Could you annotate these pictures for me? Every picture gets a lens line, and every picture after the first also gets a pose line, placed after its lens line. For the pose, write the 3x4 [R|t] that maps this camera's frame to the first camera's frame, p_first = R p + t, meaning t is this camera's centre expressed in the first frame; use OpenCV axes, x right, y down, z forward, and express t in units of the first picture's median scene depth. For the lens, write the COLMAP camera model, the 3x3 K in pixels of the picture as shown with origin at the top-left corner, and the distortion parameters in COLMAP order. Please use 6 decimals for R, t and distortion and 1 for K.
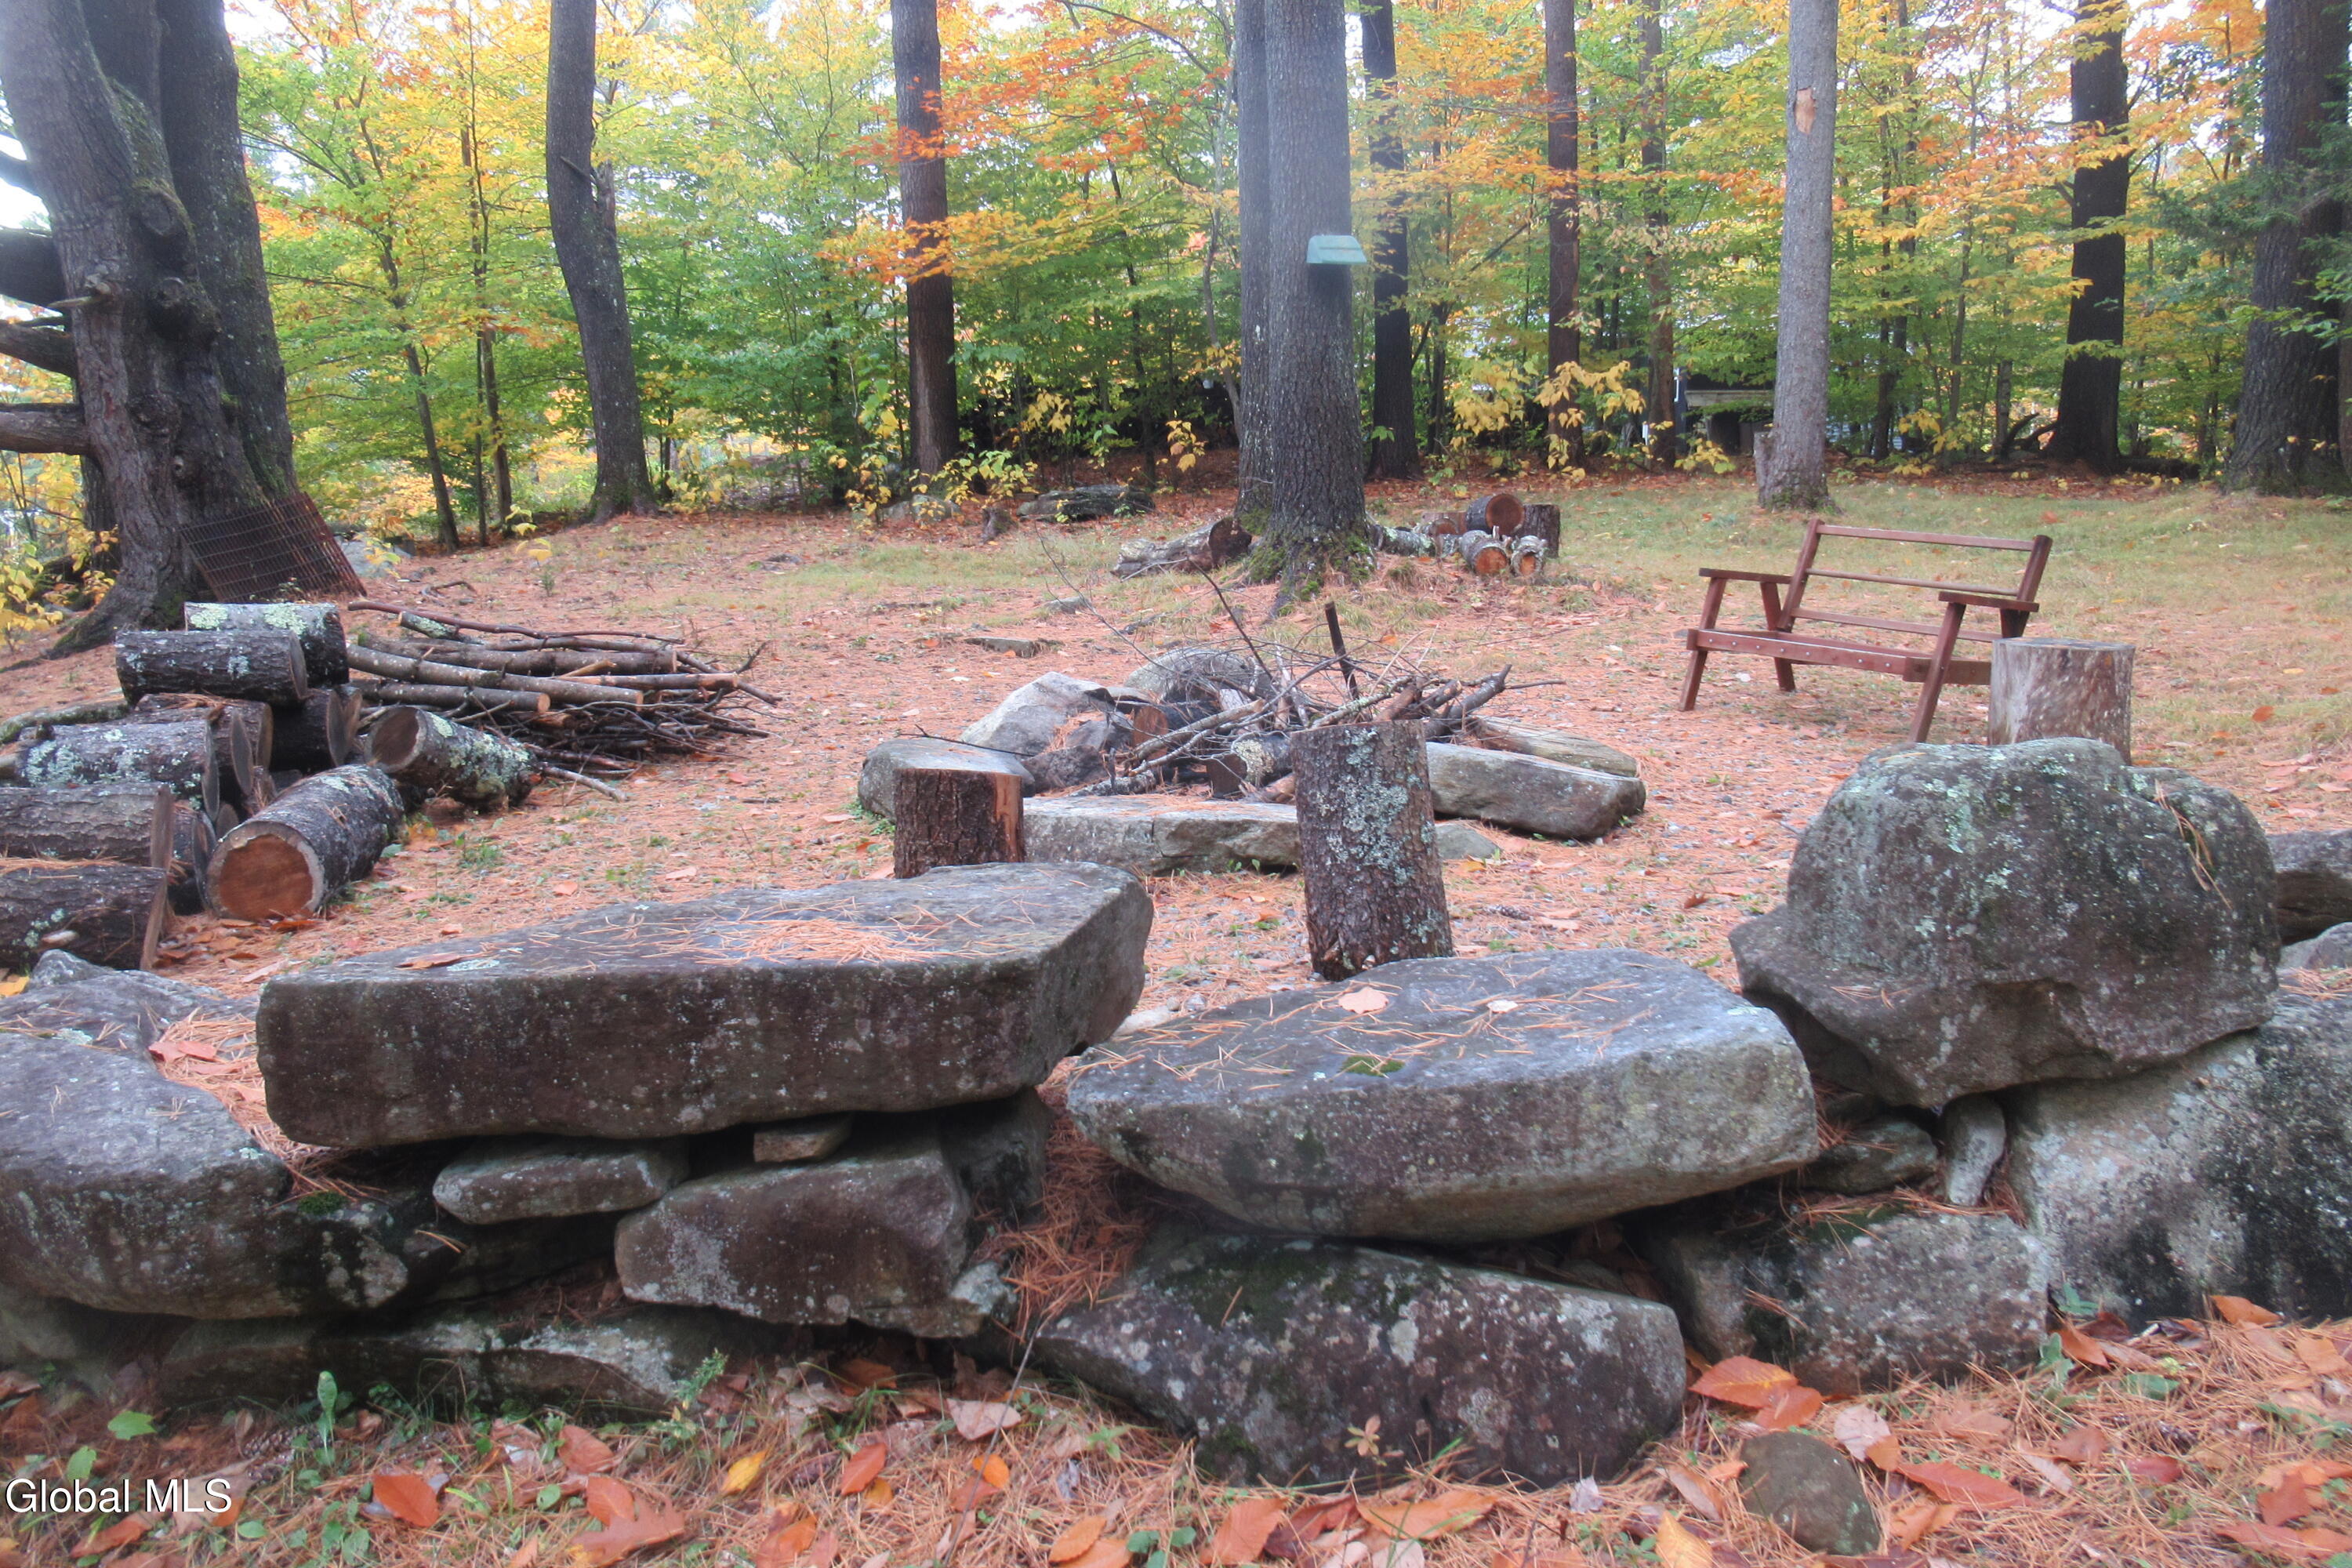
lens RADIAL K [[1755.3, 0, 1178.4], [0, 1755.3, 781.9], [0, 0, 1]] dist [-0.004314, -0.003531]
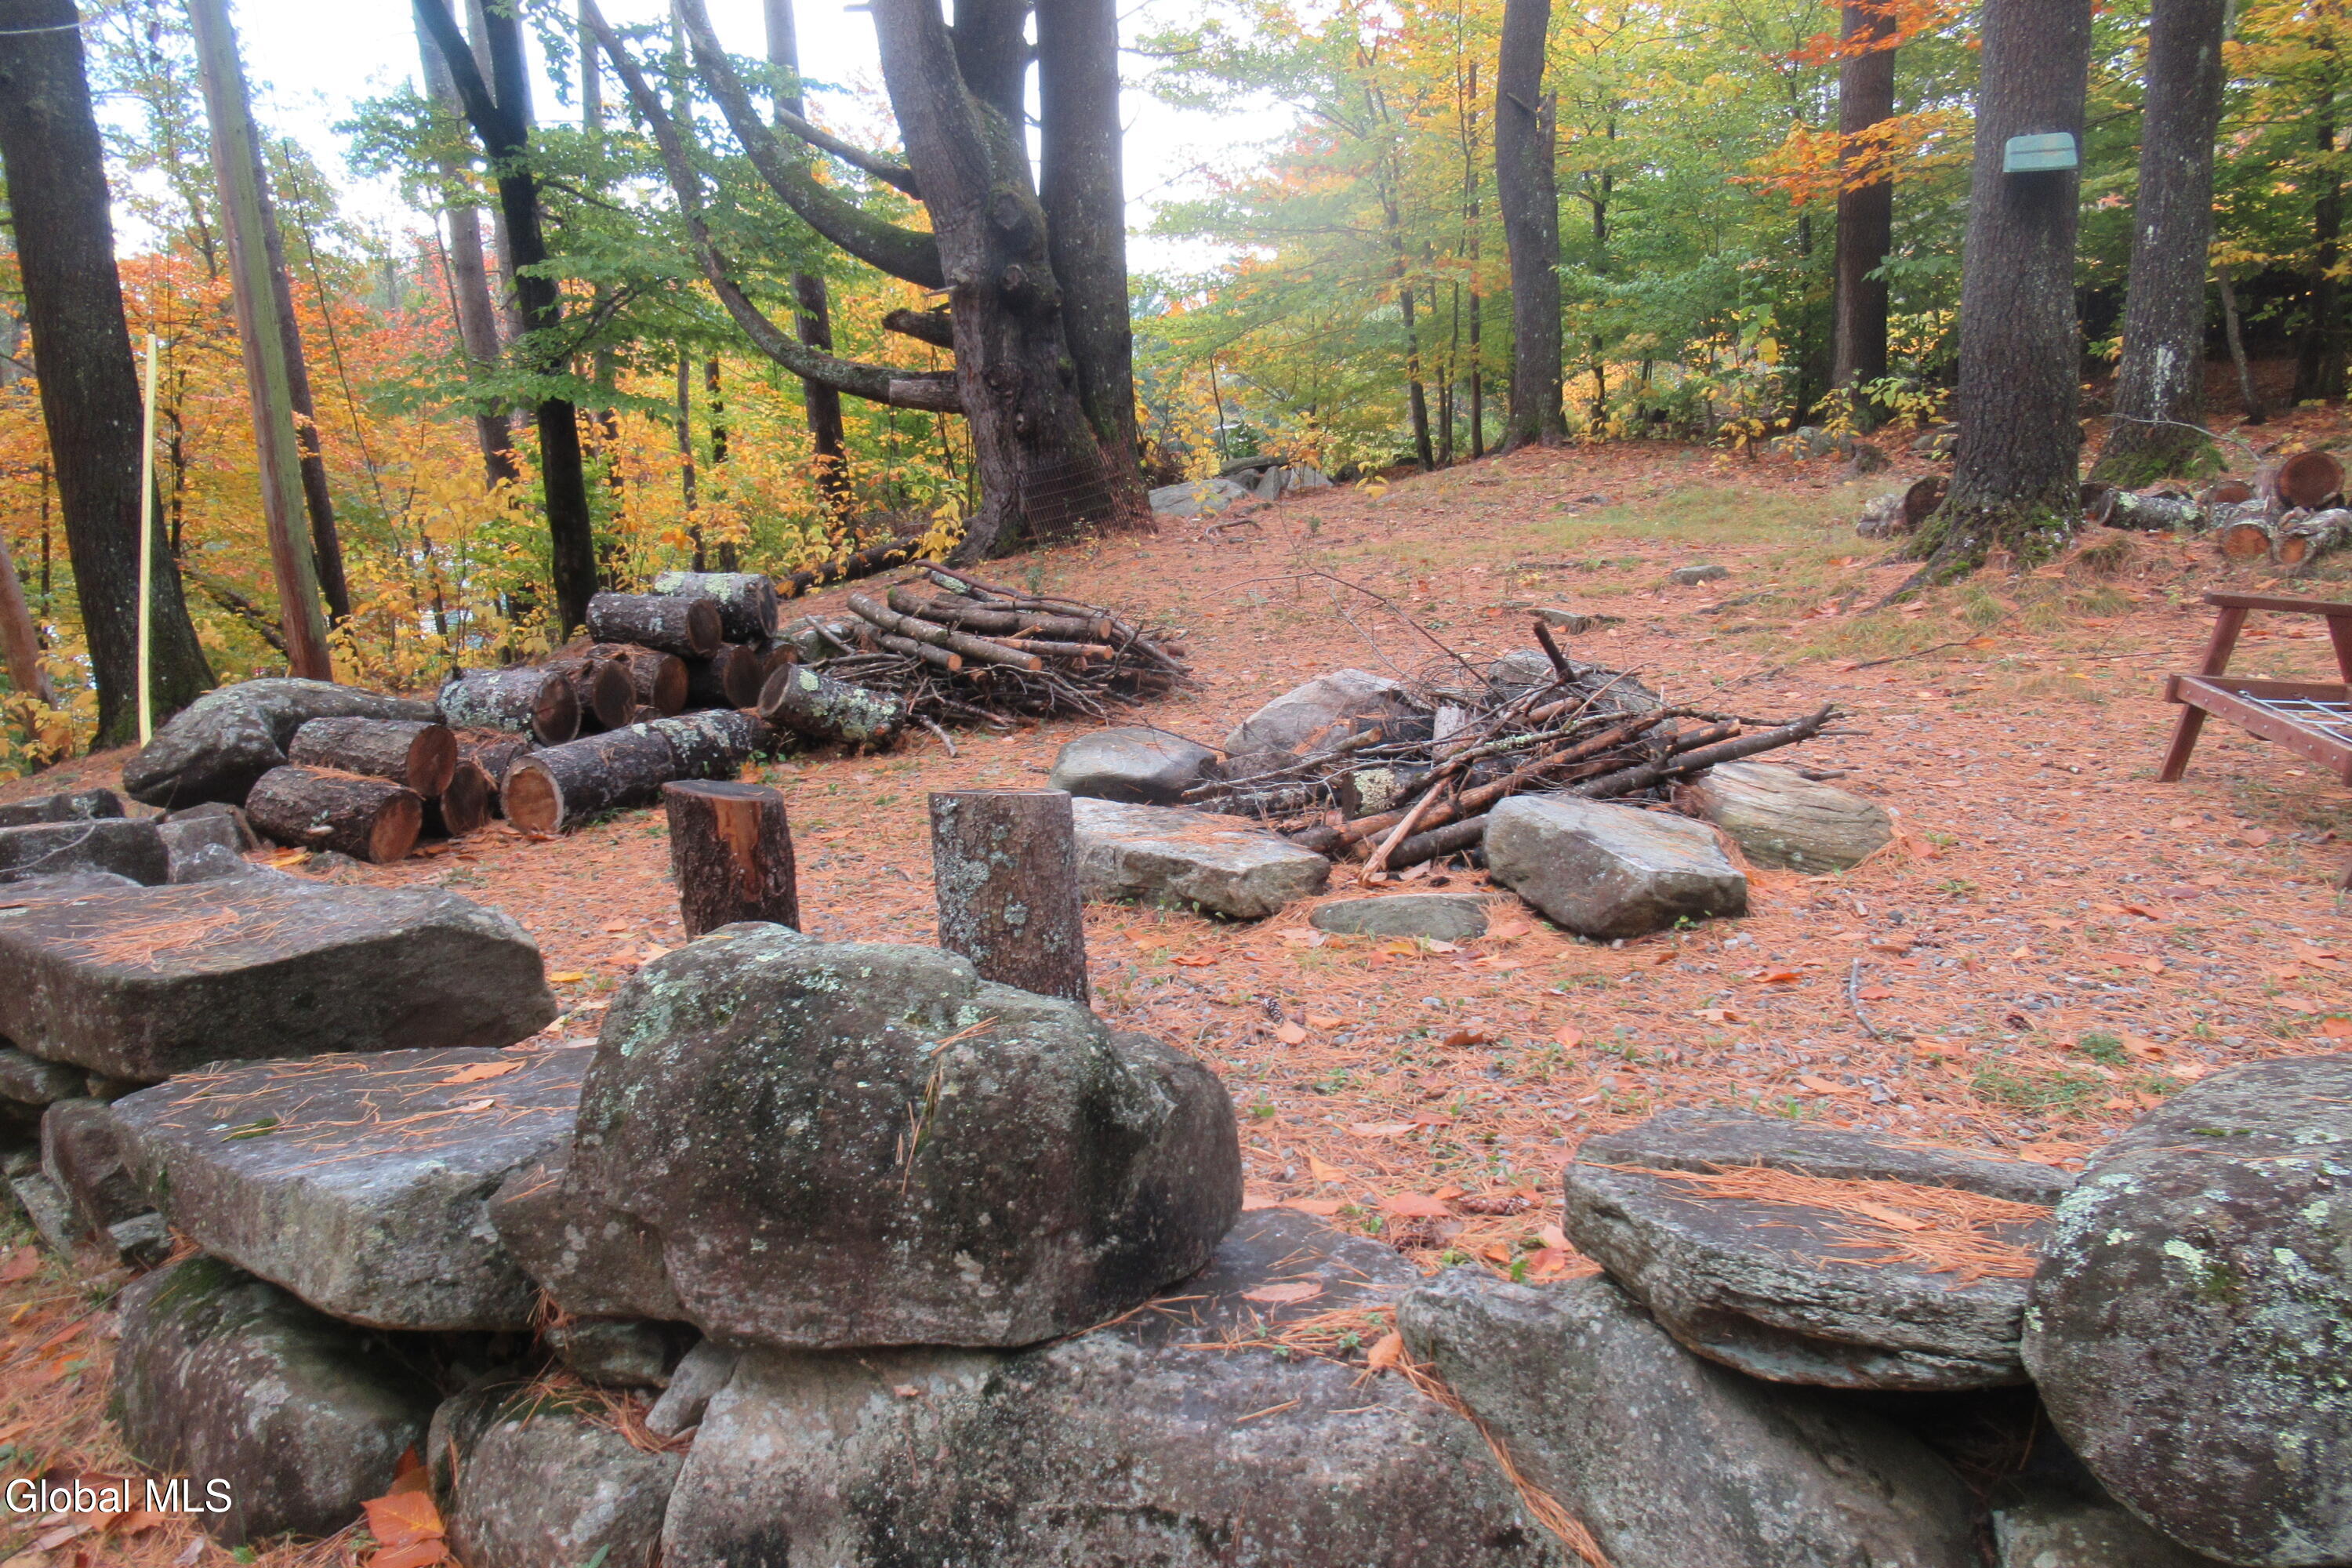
lens RADIAL K [[1755.3, 0, 1178.4], [0, 1755.3, 785.6], [0, 0, 1]] dist [-0.004314, -0.003531]
pose [[0.792171, 0.118729, -0.598638, 0.554744], [-0.083708, 0.992761, 0.086127, -0.093004], [0.604531, -0.018117, 0.796376, 0.207377]]
